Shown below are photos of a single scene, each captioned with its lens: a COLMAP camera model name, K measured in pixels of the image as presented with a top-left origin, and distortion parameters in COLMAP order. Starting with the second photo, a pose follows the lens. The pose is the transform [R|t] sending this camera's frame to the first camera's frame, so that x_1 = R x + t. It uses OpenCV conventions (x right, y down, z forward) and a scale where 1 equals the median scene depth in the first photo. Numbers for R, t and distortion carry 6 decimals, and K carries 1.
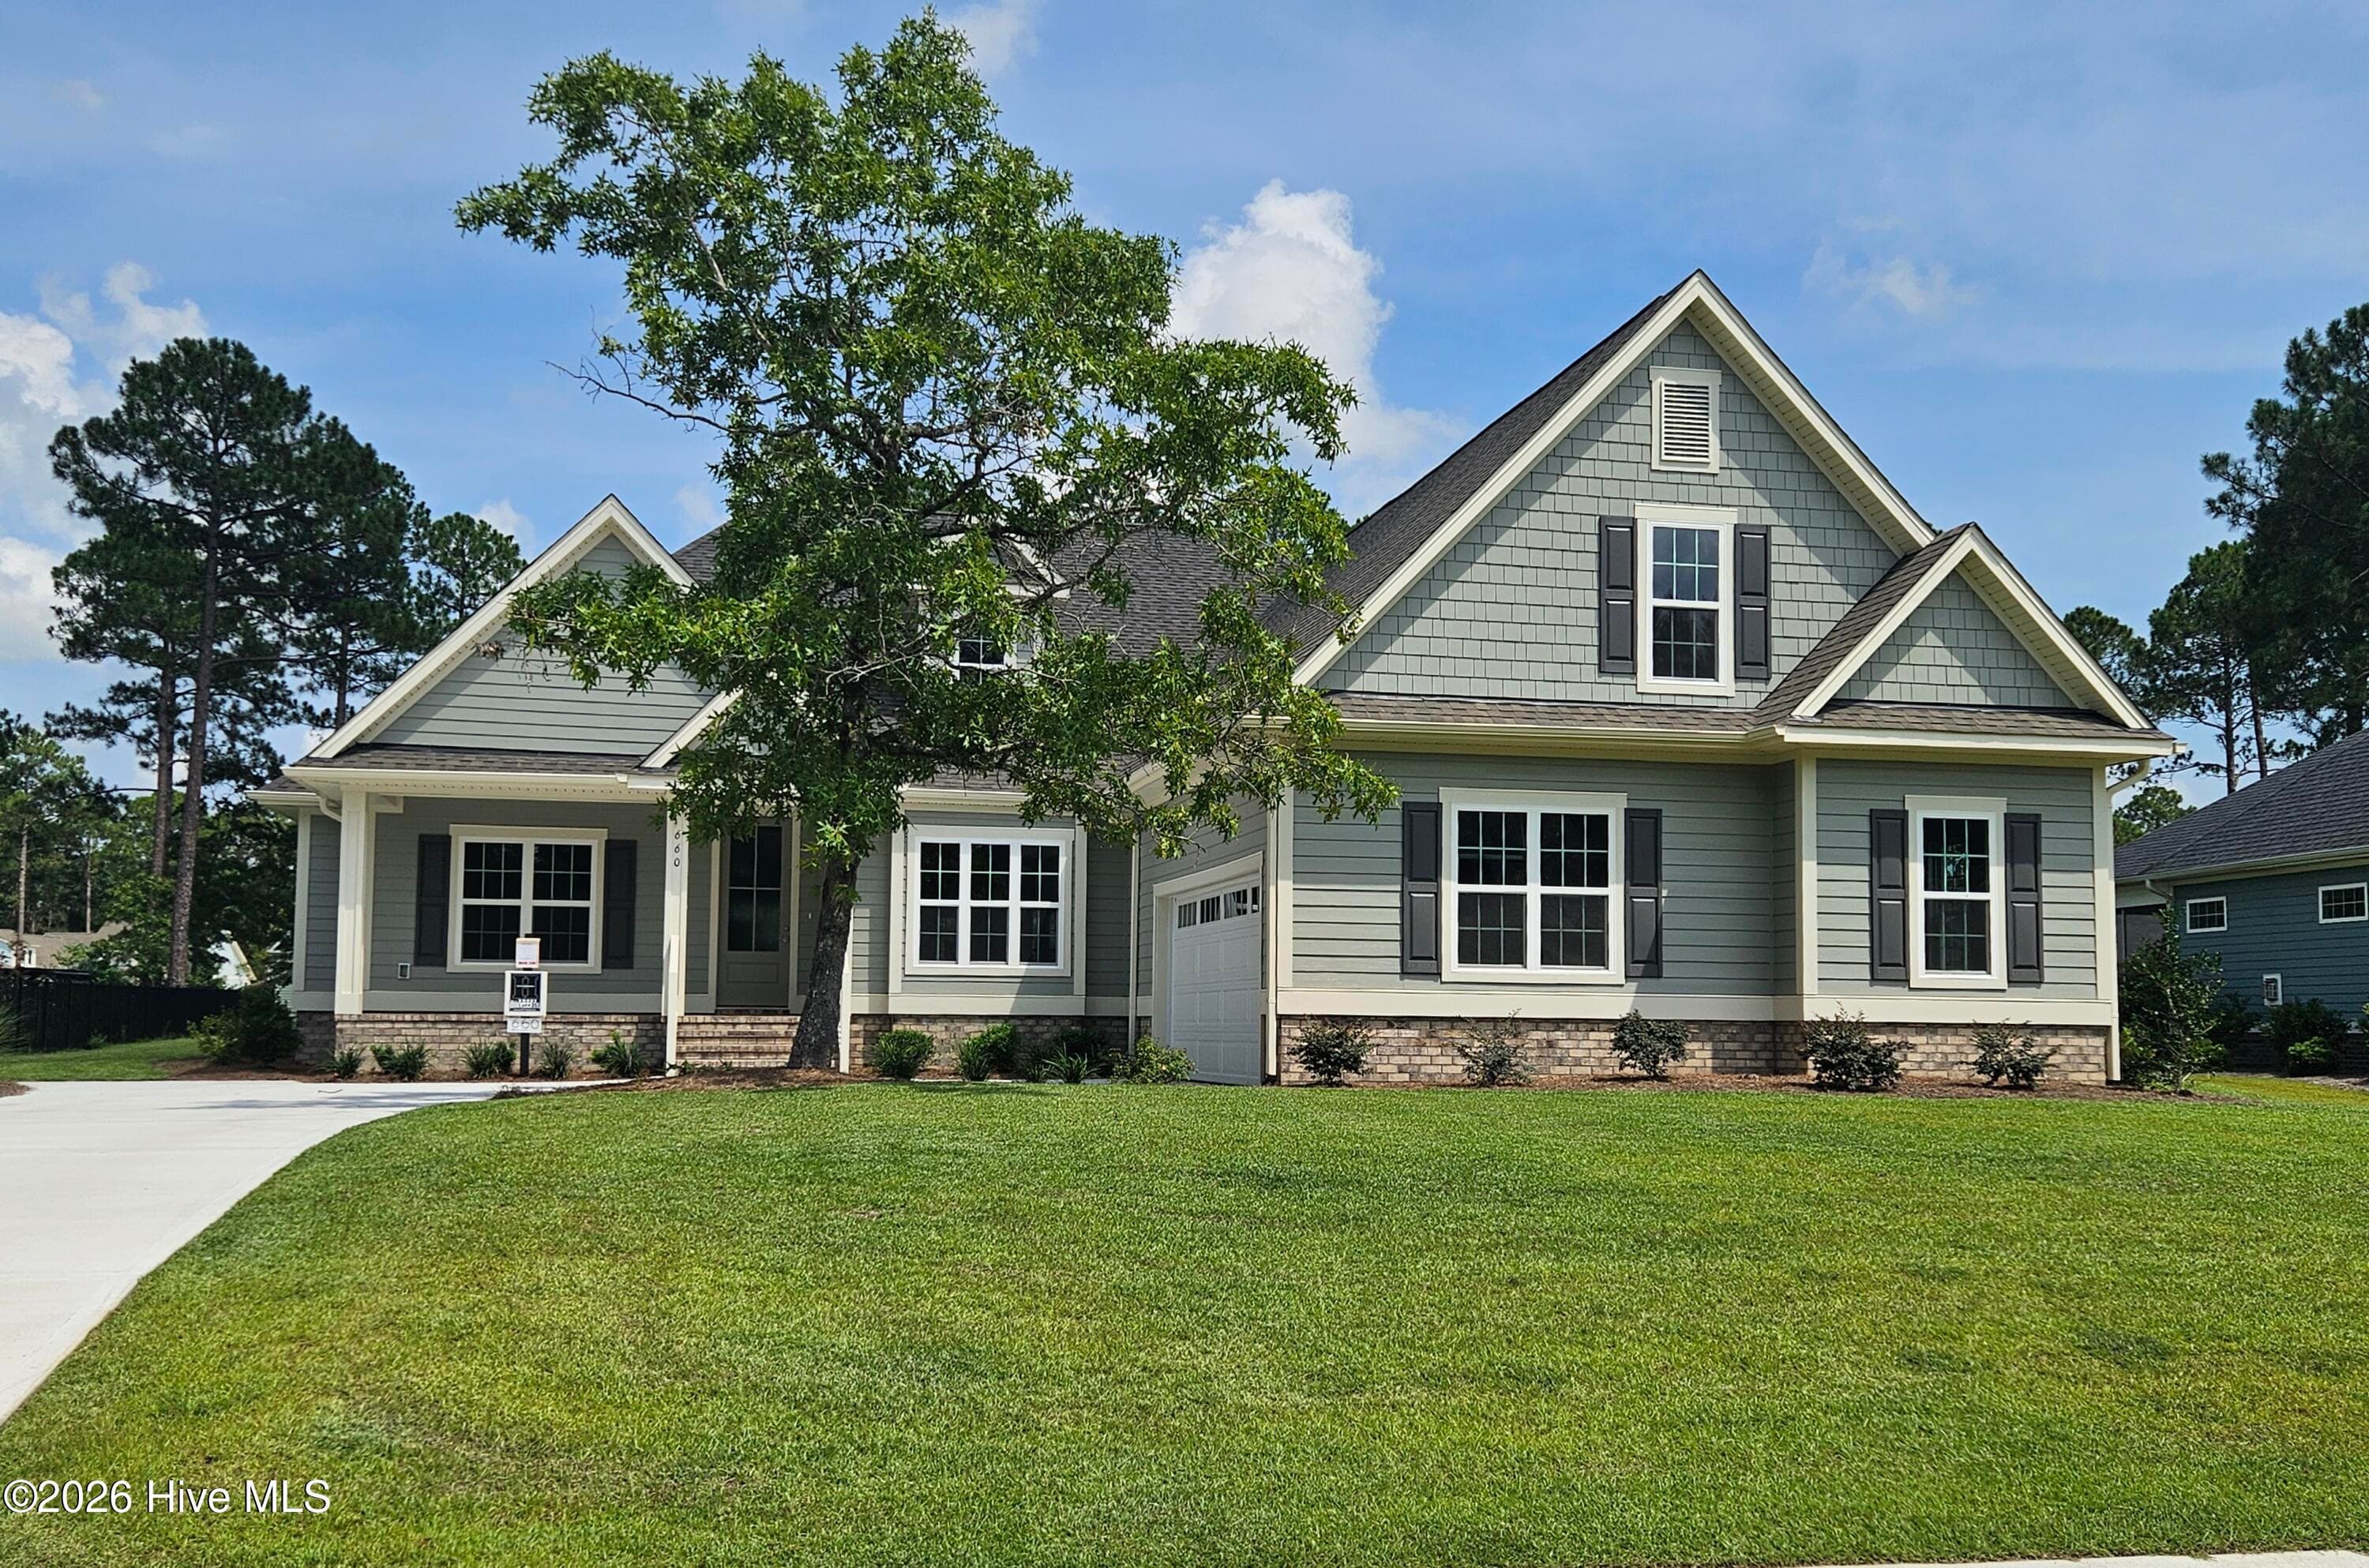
lens RADIAL K [[2160.1, 0, 1190.4], [0, 2160.1, 874.7], [0, 0, 1]] dist [0.061207, -0.010108]
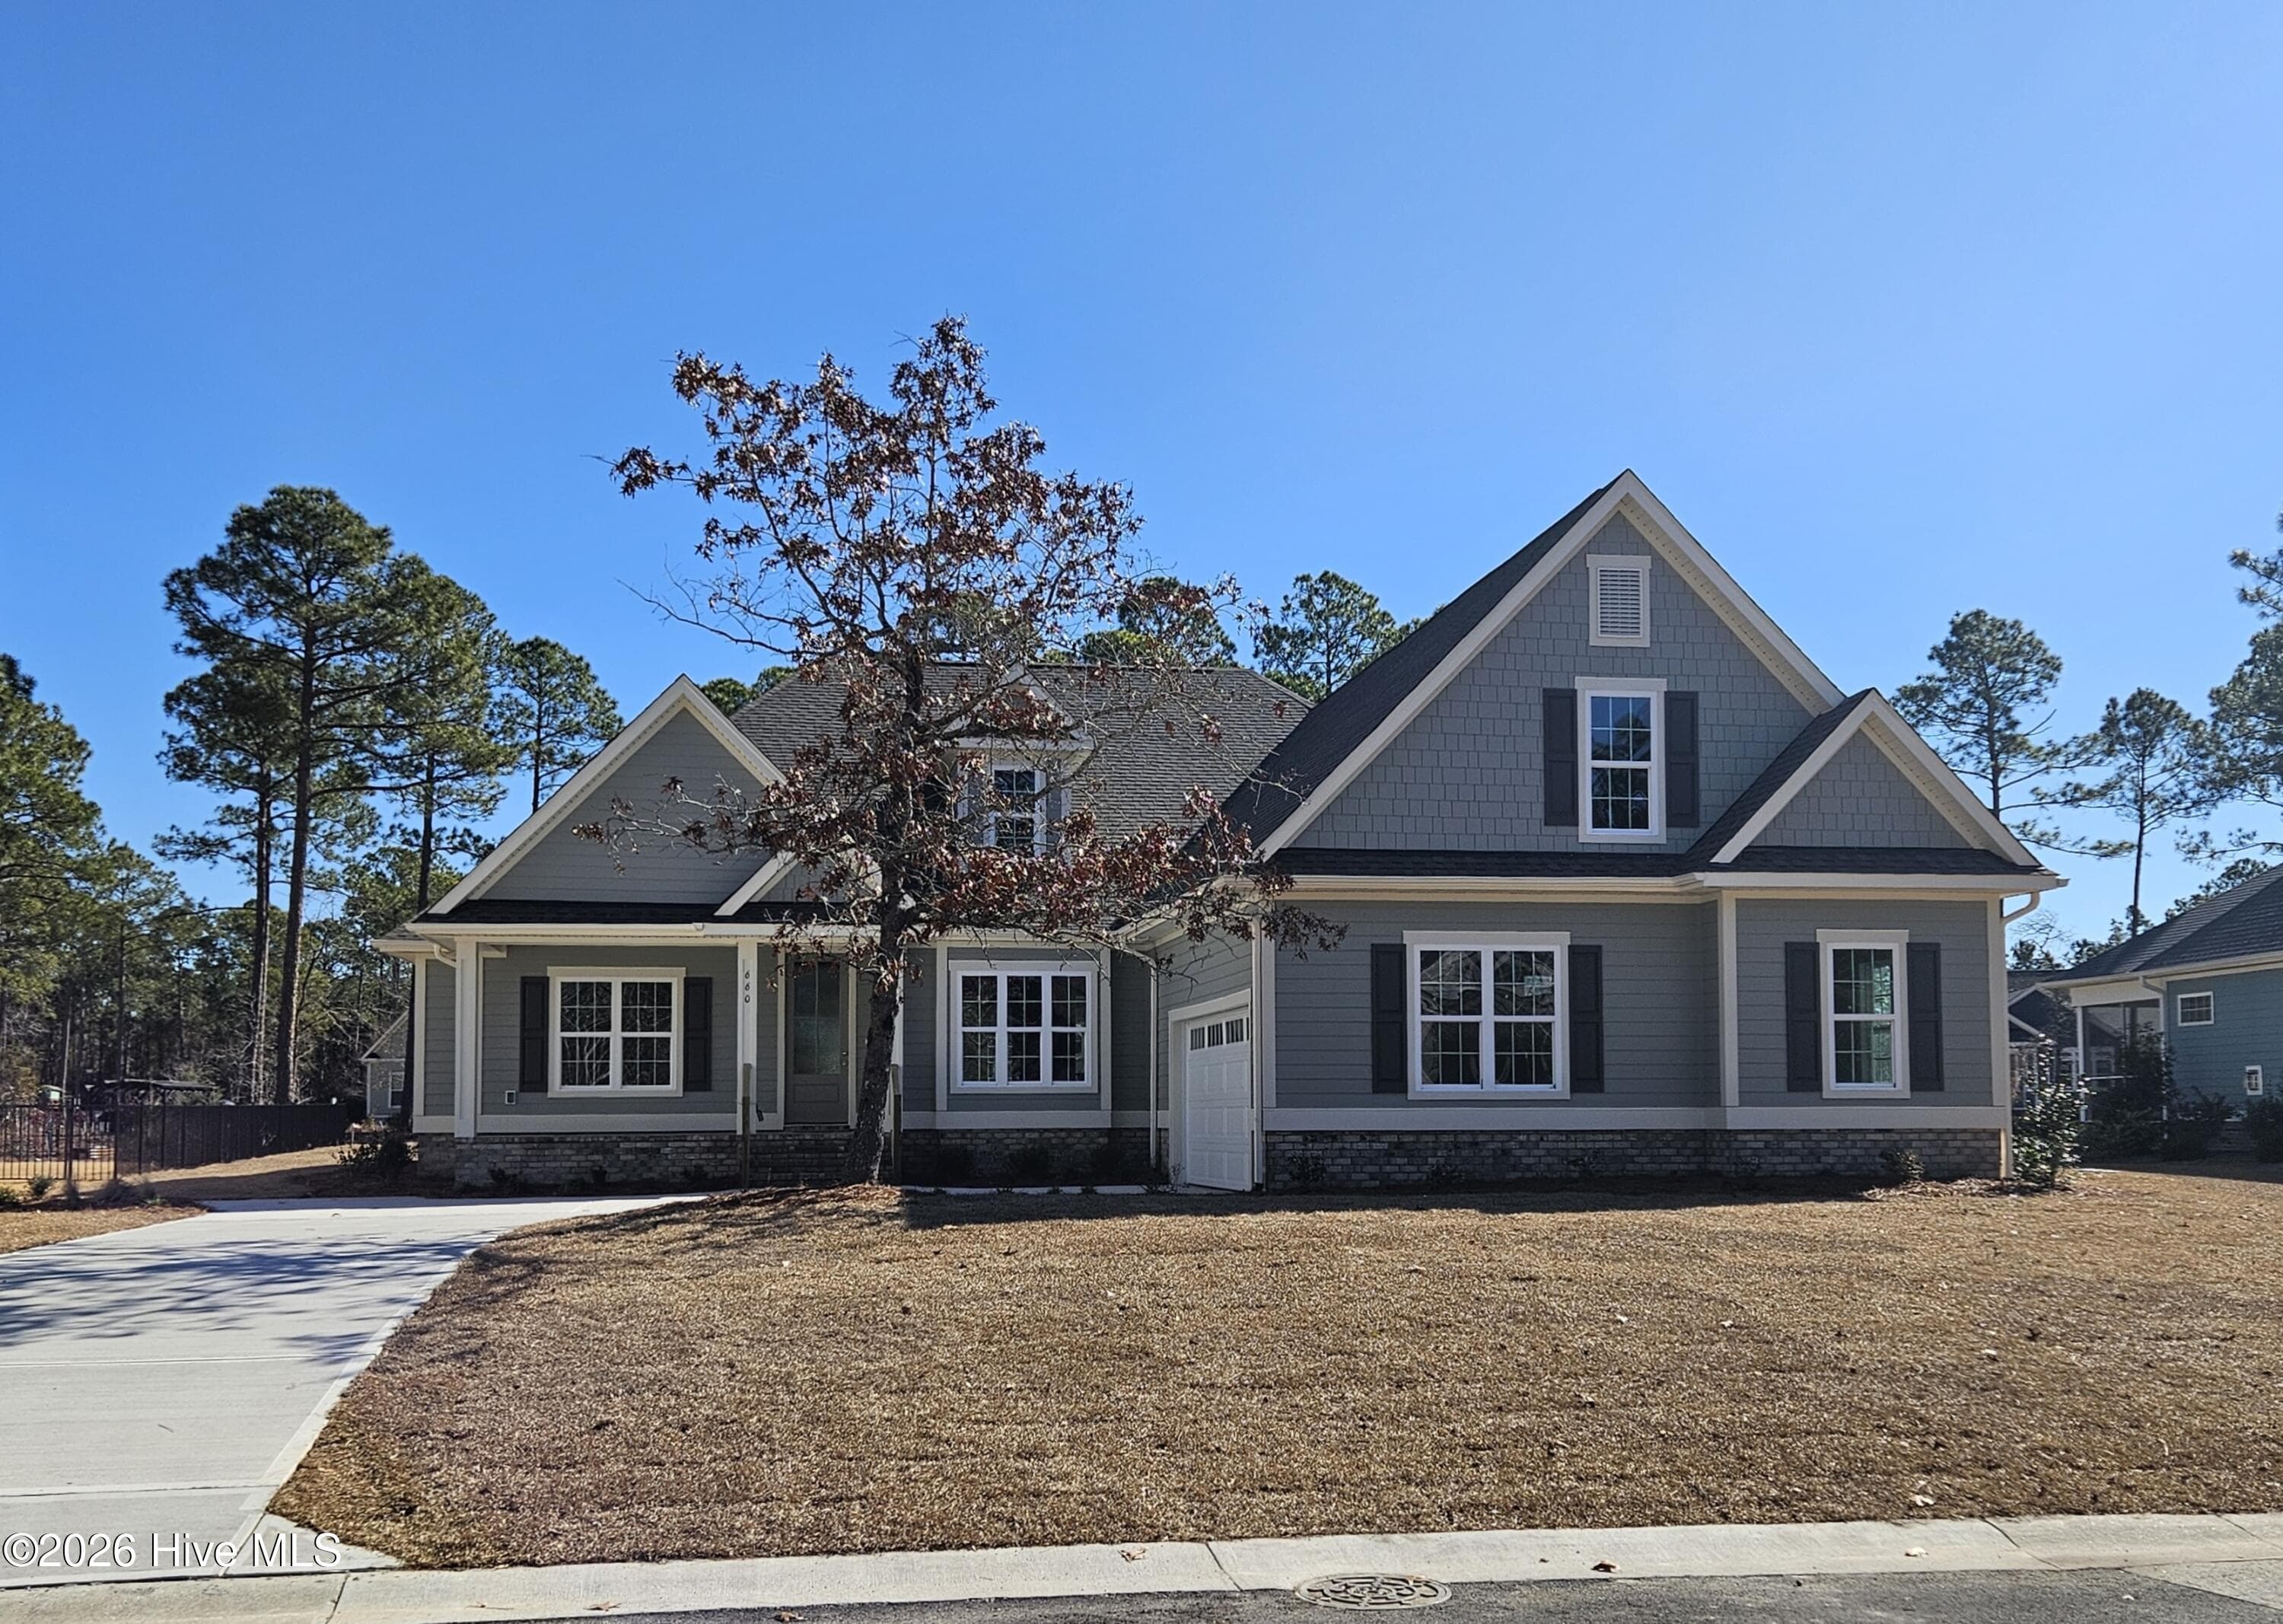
lens RADIAL K [[2199.9, 0, 1168.8], [0, 2199.9, 989.9], [0, 0, 1]] dist [0.063316, -0.013573]
pose [[0.998809, -0.017266, -0.045635, 0.042050], [0.017865, 0.999759, 0.012738, -0.025025], [0.045404, -0.013538, 0.998877, -0.164947]]
